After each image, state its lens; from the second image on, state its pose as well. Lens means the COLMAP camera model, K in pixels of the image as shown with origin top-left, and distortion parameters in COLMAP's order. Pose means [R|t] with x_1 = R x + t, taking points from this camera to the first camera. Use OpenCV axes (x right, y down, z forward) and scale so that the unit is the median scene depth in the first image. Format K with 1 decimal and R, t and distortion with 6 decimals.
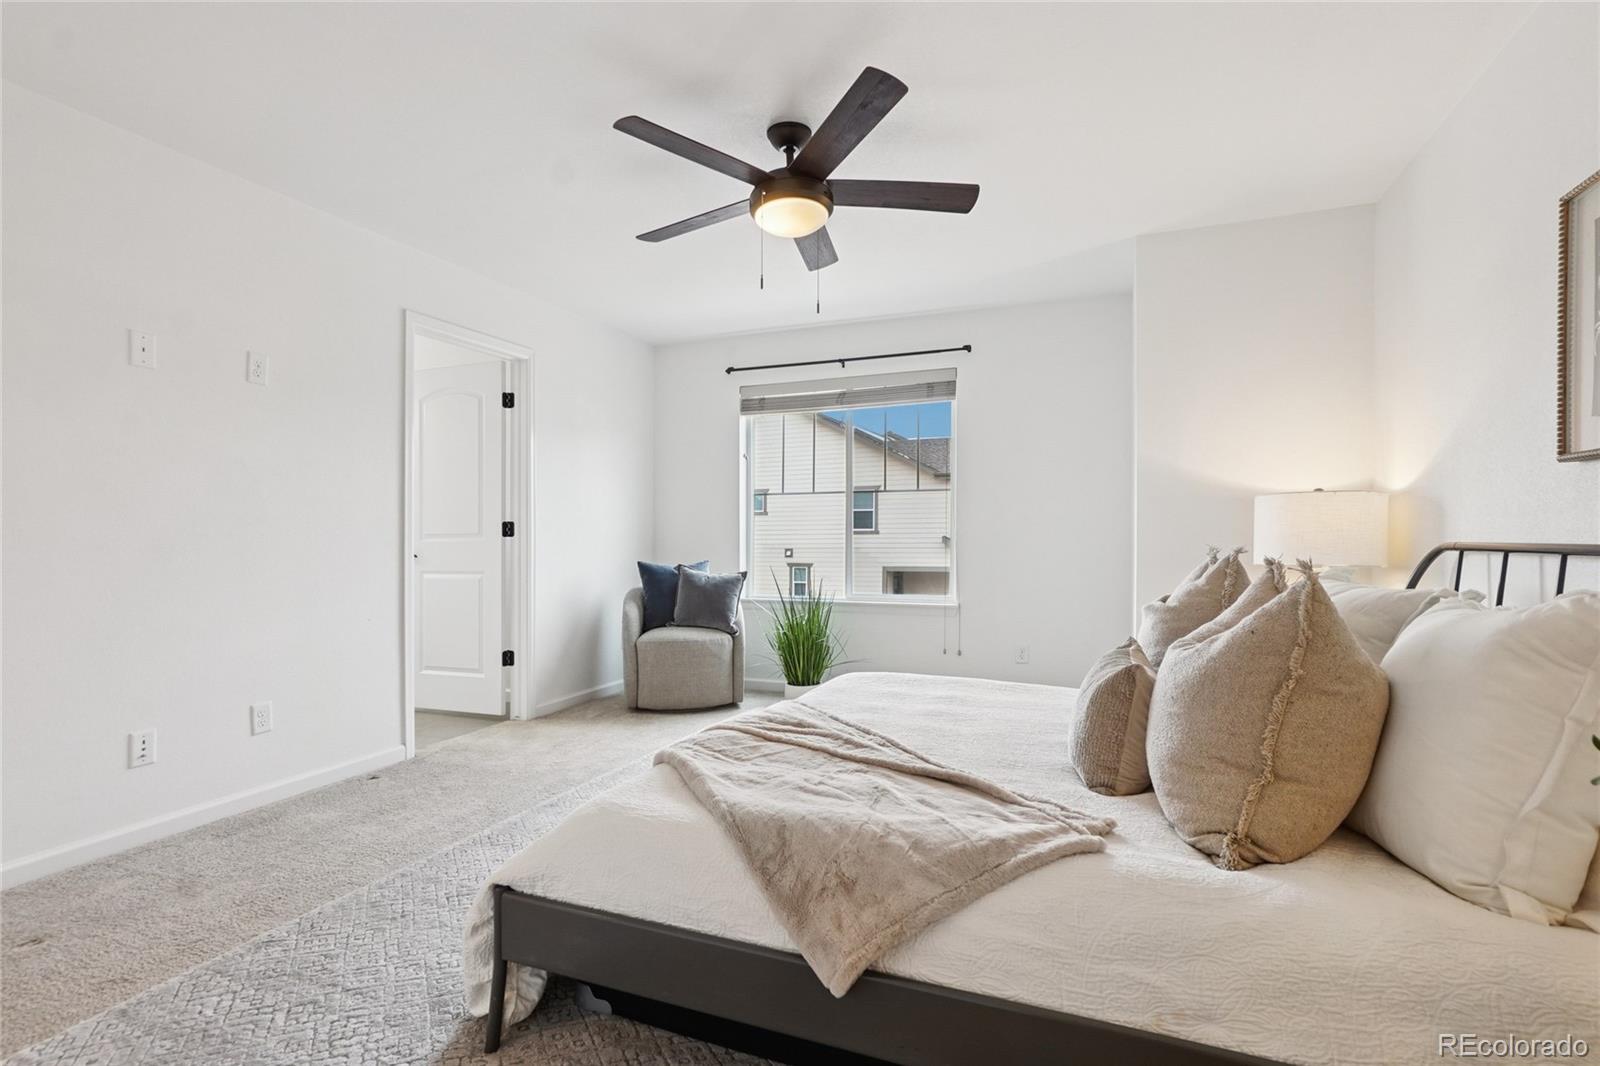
lens RADIAL K [[777.3, 0, 790.7], [0, 777.3, 523.7], [0, 0, 1]] dist [0.000688, 0.000967]
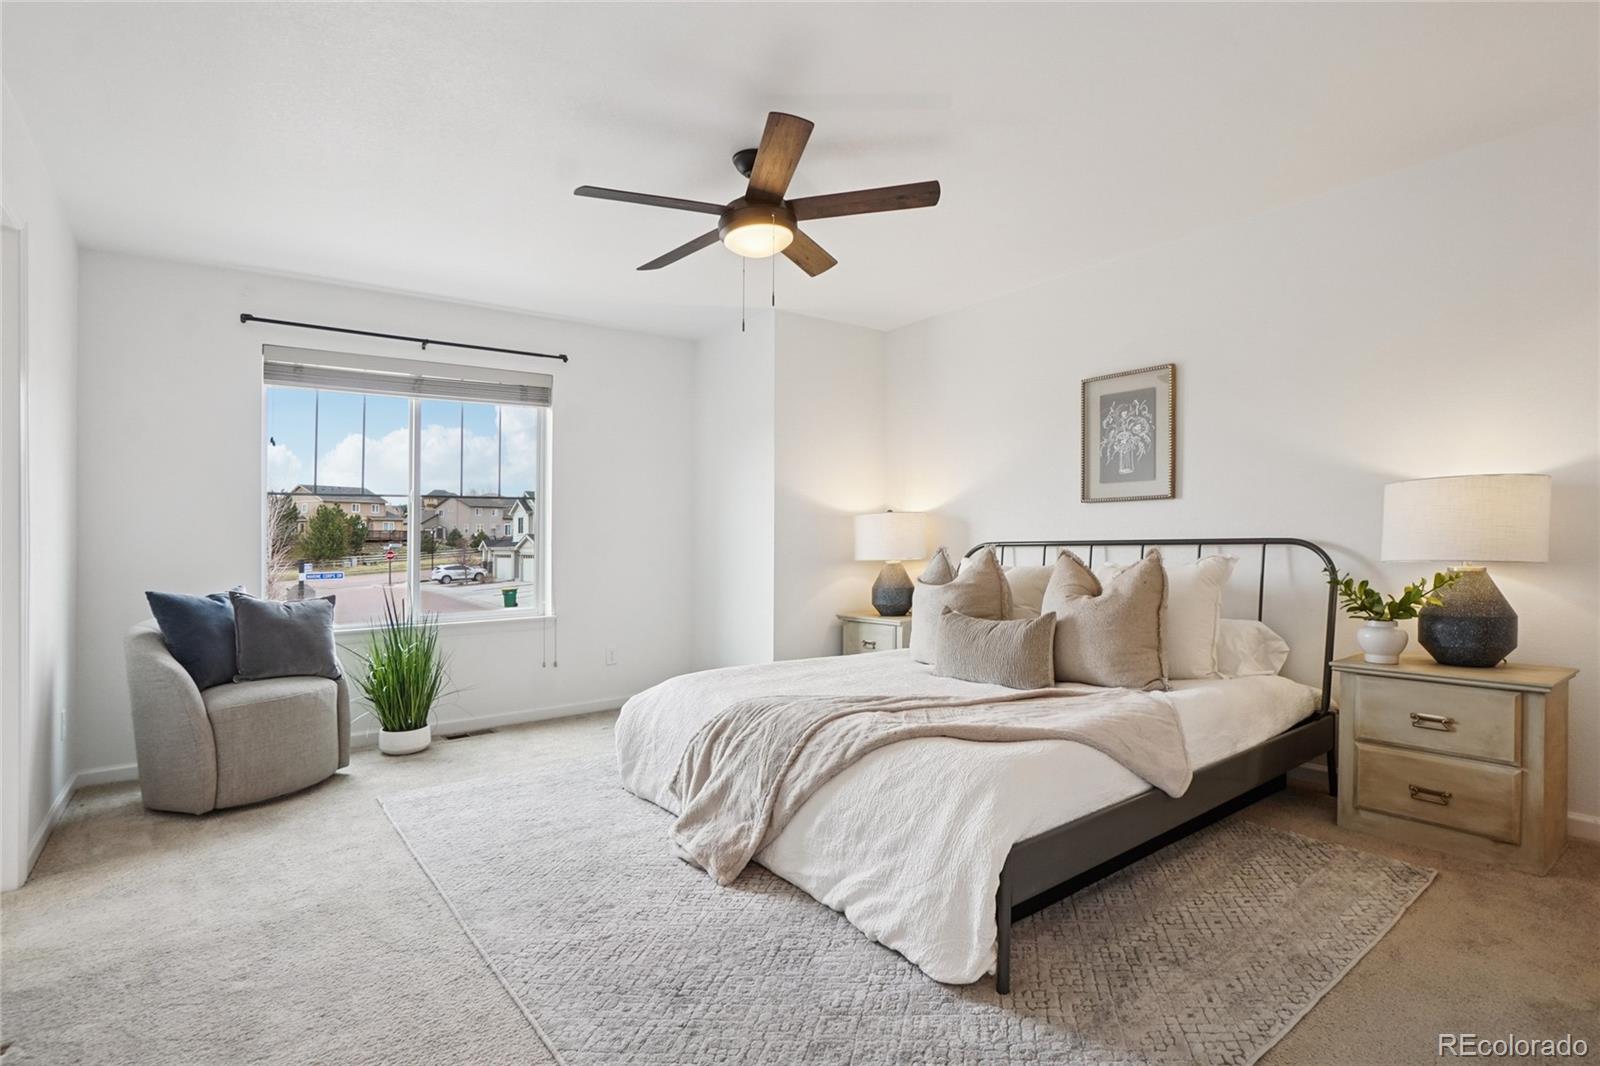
lens RADIAL K [[799.2, 0, 800.0], [0, 799.2, 533.0], [0, 0, 1]] dist [-0.037107, 0.000427]
pose [[0.493802, 0.004104, 0.869565, -0.515904], [0.002628, 0.999977, -0.006212, 0.006674], [-0.869570, 0.005353, 0.493780, 0.233670]]
